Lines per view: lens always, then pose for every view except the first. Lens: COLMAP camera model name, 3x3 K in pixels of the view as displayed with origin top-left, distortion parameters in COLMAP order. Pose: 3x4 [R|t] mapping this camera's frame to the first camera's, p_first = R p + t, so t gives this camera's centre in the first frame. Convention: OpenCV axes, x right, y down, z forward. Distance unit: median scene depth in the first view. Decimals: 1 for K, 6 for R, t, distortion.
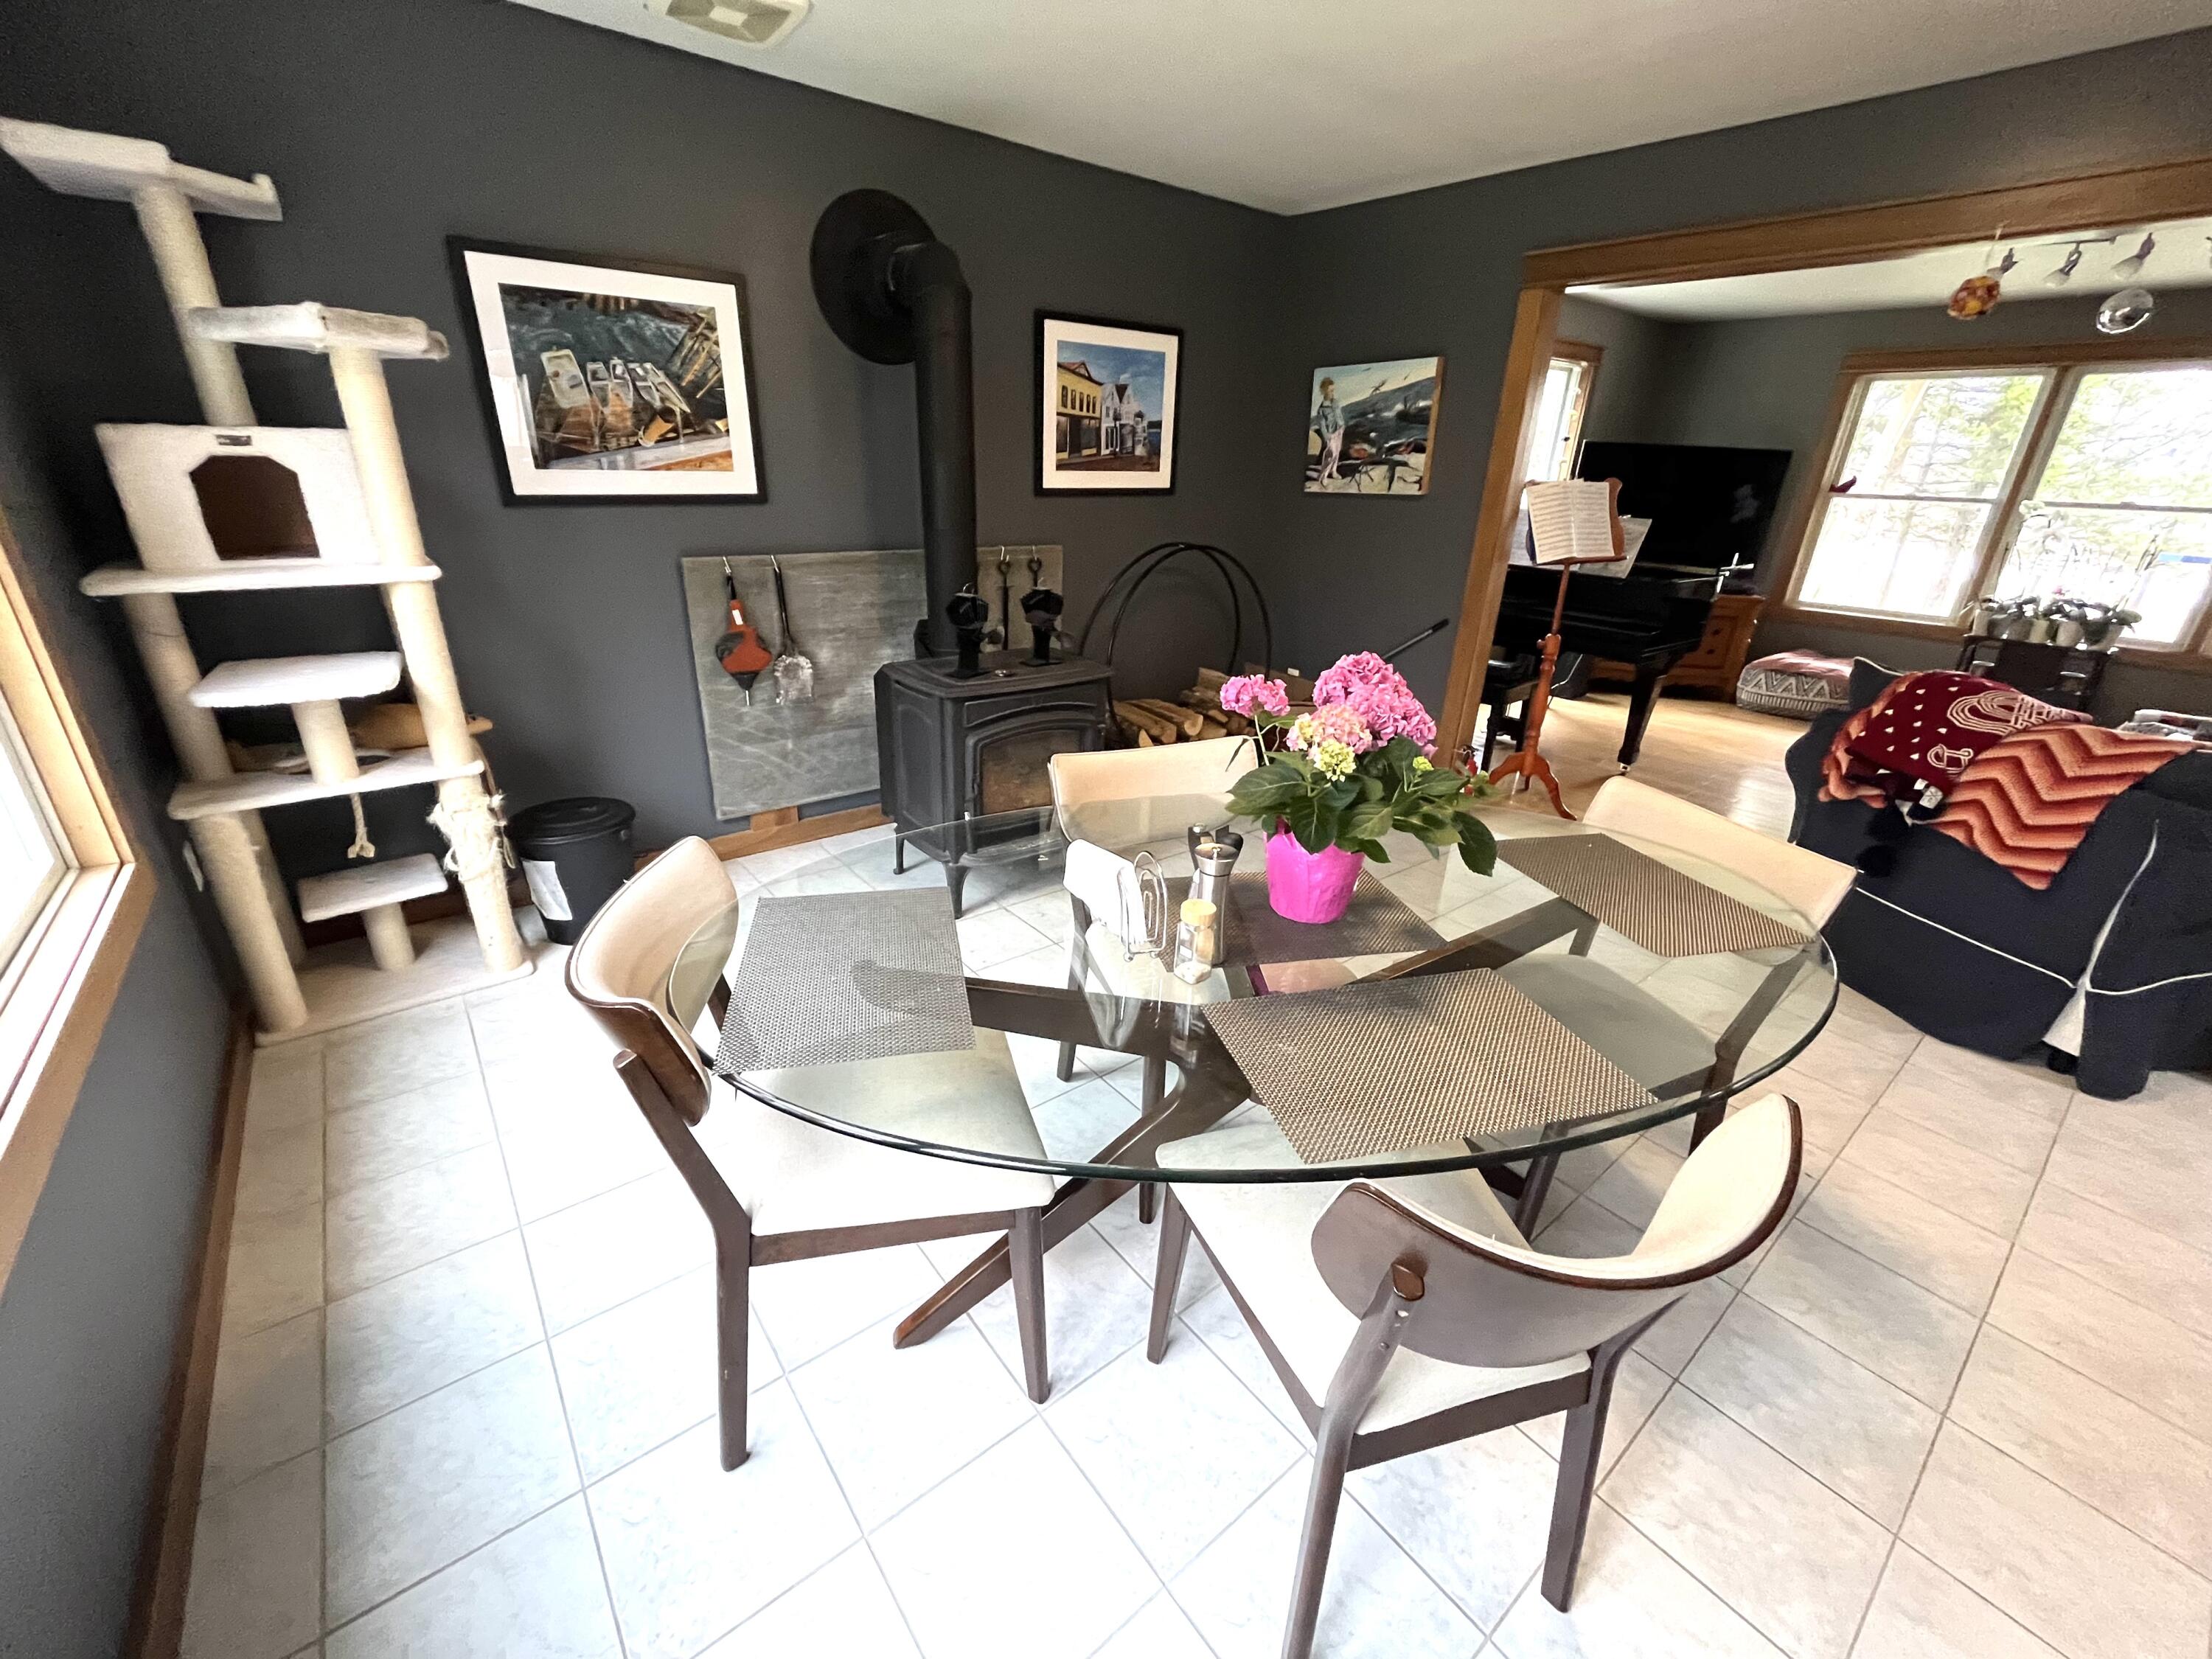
lens RADIAL K [[894.4, 0, 1084.7], [0, 894.4, 824.7], [0, 0, 1]] dist [-0.002217, 0.000672]
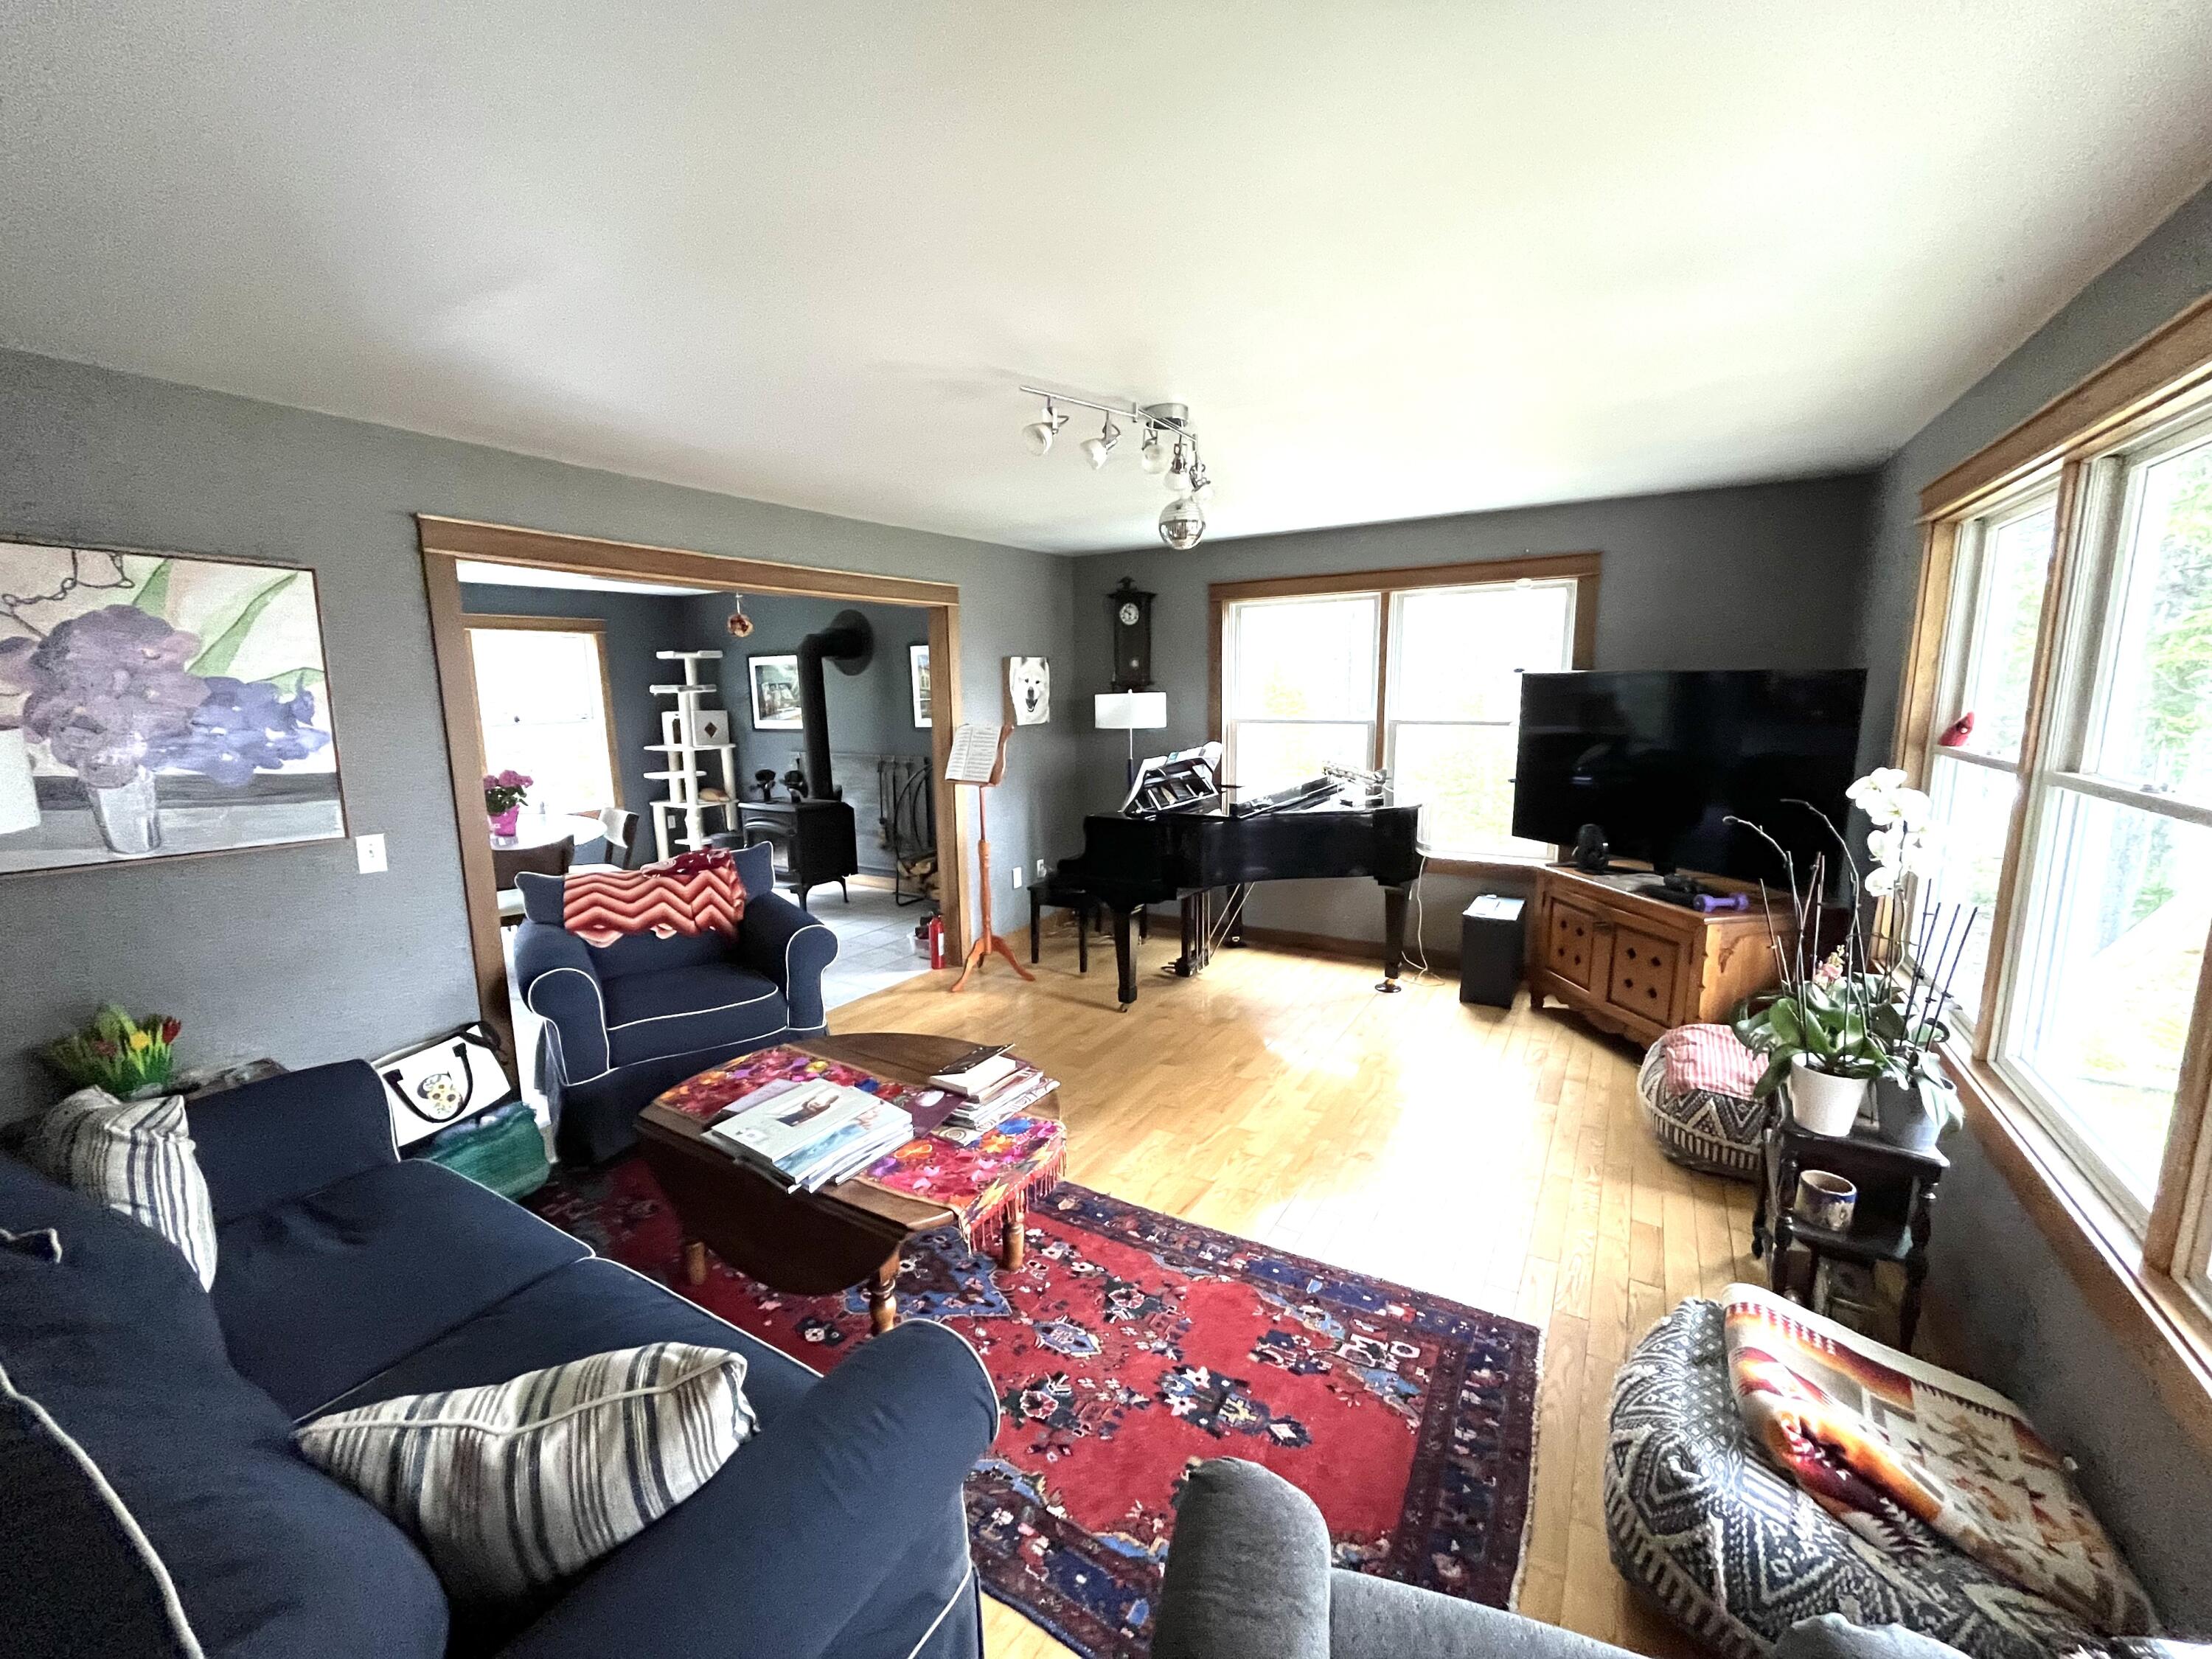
lens RADIAL K [[894.4, 0, 1083.3], [0, 894.4, 838.9], [0, 0, 1]] dist [-0.002217, 0.000672]
pose [[0.347791, 0.122235, -0.929570, 2.414092], [-0.332014, 0.943274, -0.000183, -0.357425], [0.876817, 0.308694, 0.368647, 0.905371]]
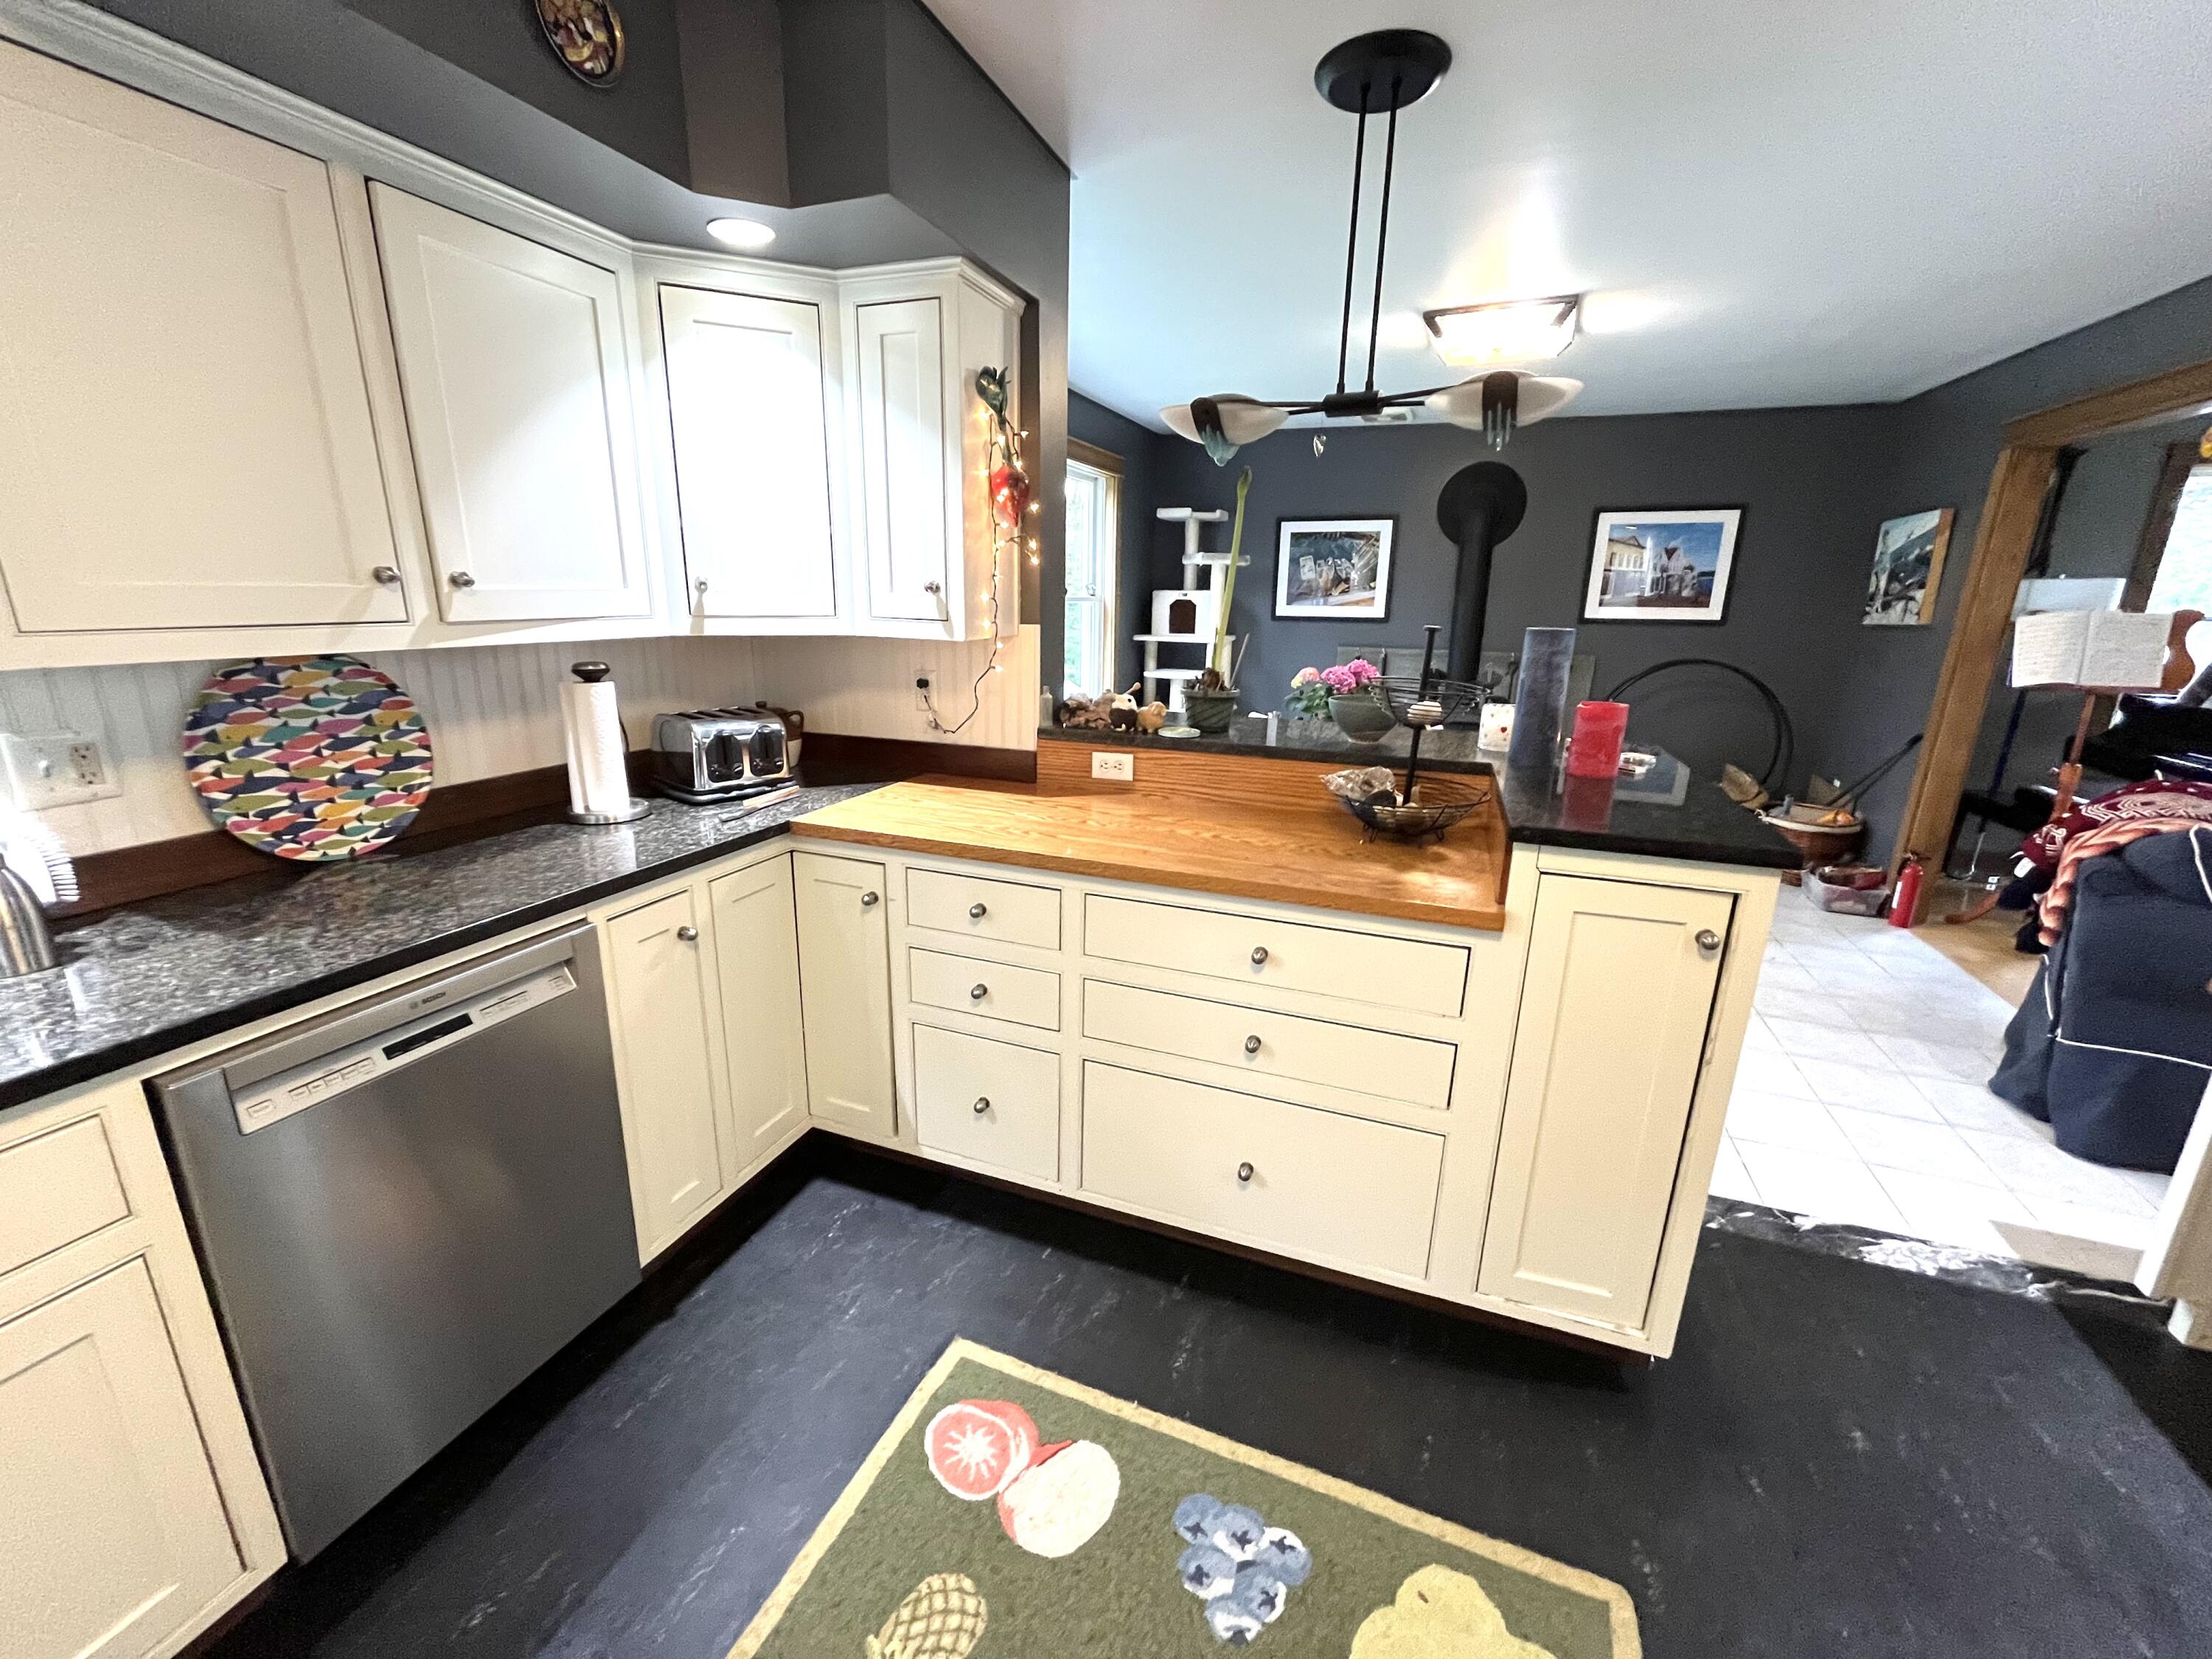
lens RADIAL K [[894.4, 0, 1087.2], [0, 894.4, 829.9], [0, 0, 1]] dist [-0.002217, 0.000672]
pose [[0.506746, 0.200409, -0.838477, 1.122050], [-0.326826, 0.944662, 0.028266, 0.245373], [0.797742, 0.259713, 0.544203, -0.501743]]
